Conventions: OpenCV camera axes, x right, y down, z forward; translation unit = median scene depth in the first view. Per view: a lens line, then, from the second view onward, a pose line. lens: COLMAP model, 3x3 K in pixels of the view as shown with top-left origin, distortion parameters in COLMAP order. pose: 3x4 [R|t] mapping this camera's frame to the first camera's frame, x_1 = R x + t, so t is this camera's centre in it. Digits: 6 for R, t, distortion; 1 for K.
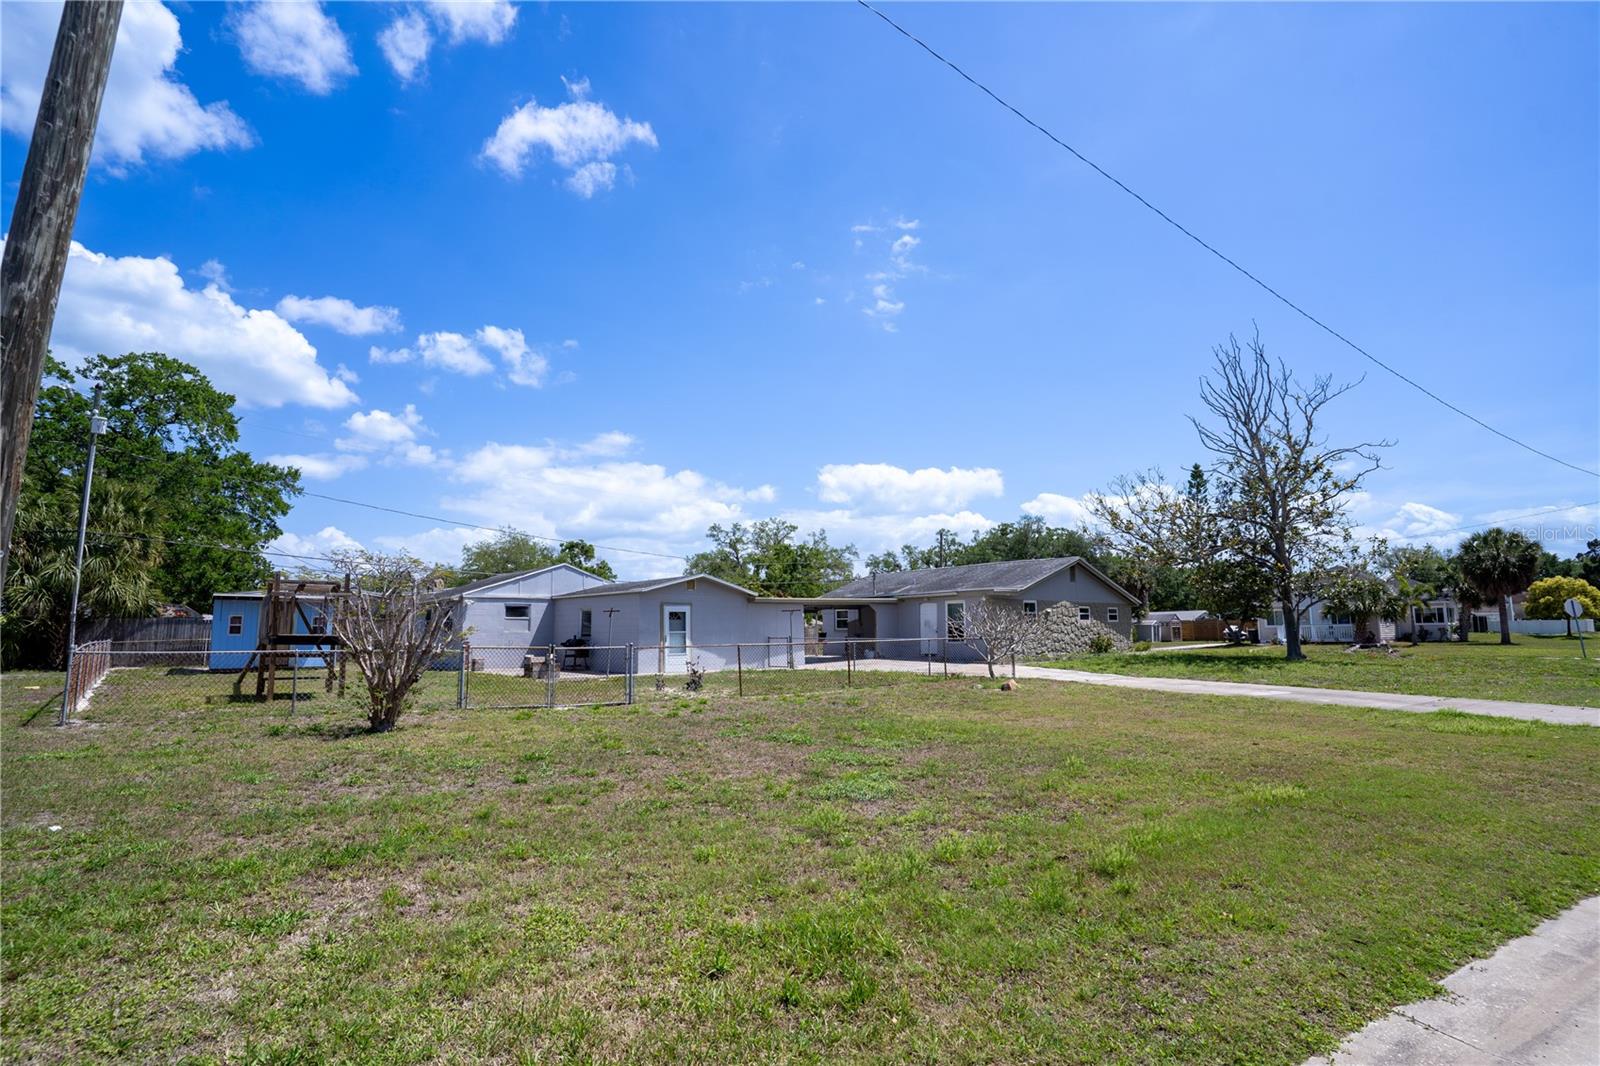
lens RADIAL K [[758.3, 0, 783.6], [0, 758.3, 527.8], [0, 0, 1]] dist [-0.030130, 0.000900]
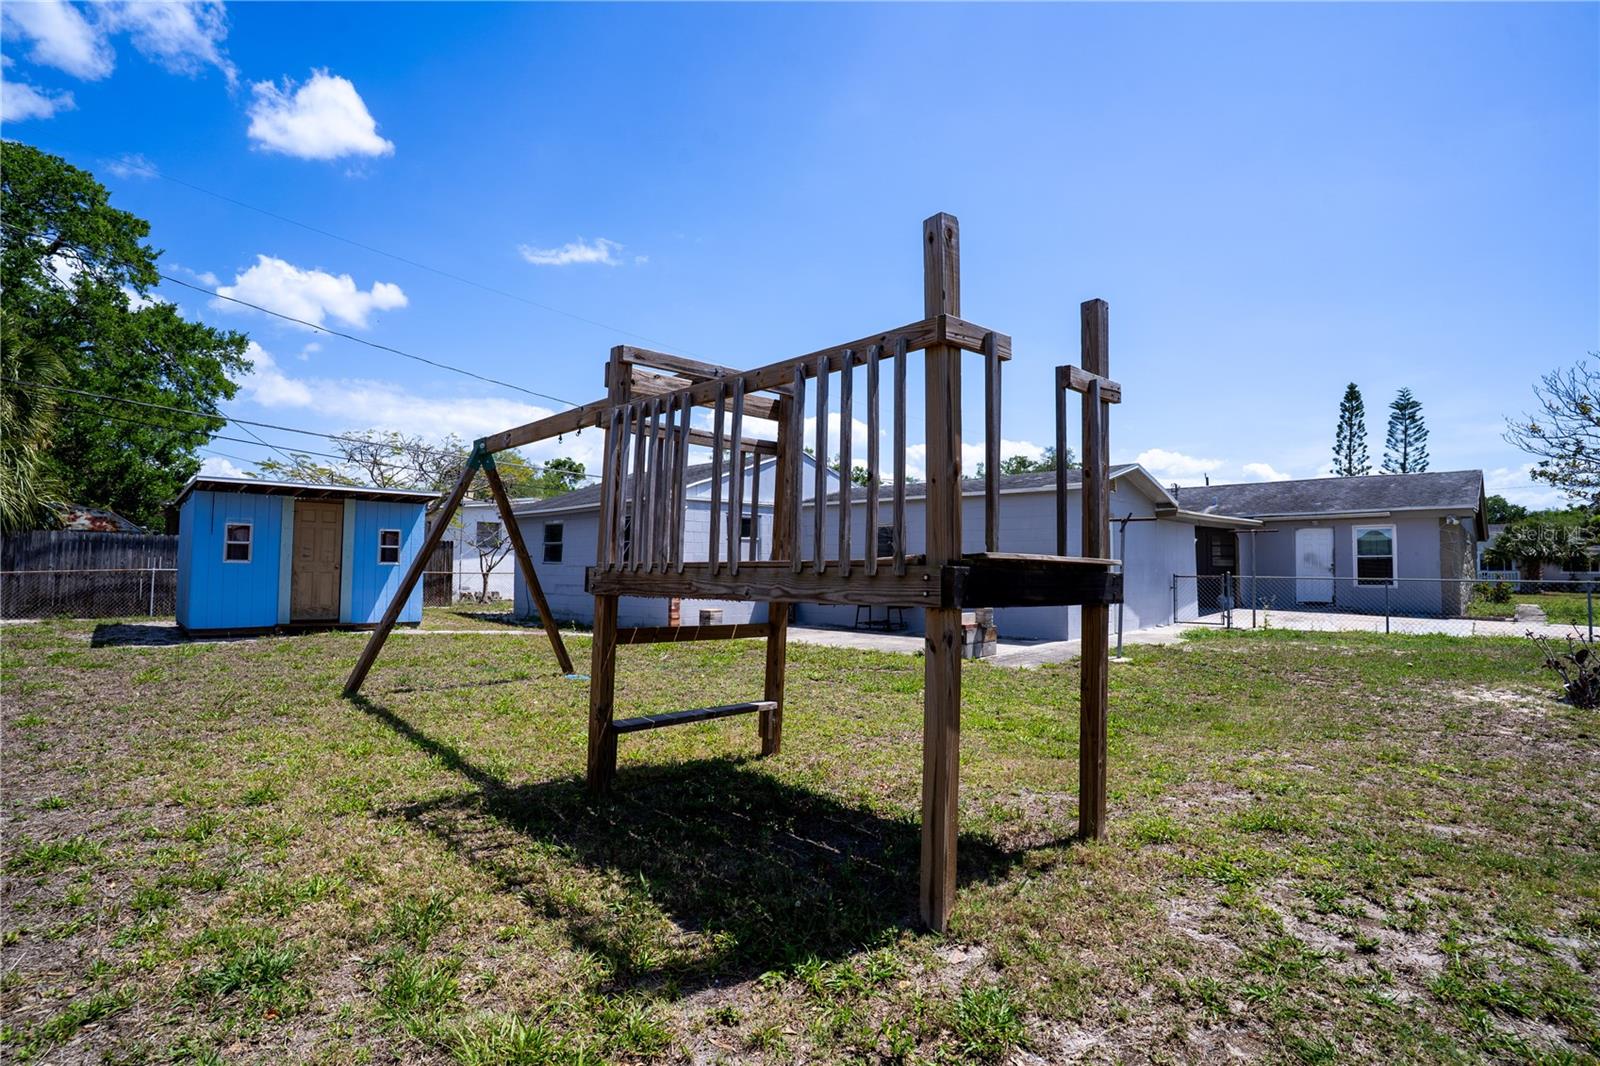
lens RADIAL K [[758.3, 0, 809.1], [0, 758.3, 529.9], [0, 0, 1]] dist [-0.030130, 0.000900]
pose [[0.992740, 0.019528, 0.118682, -0.216672], [-0.029758, 0.995932, 0.085047, 0.035445], [-0.116539, -0.087961, 0.989283, 0.240011]]
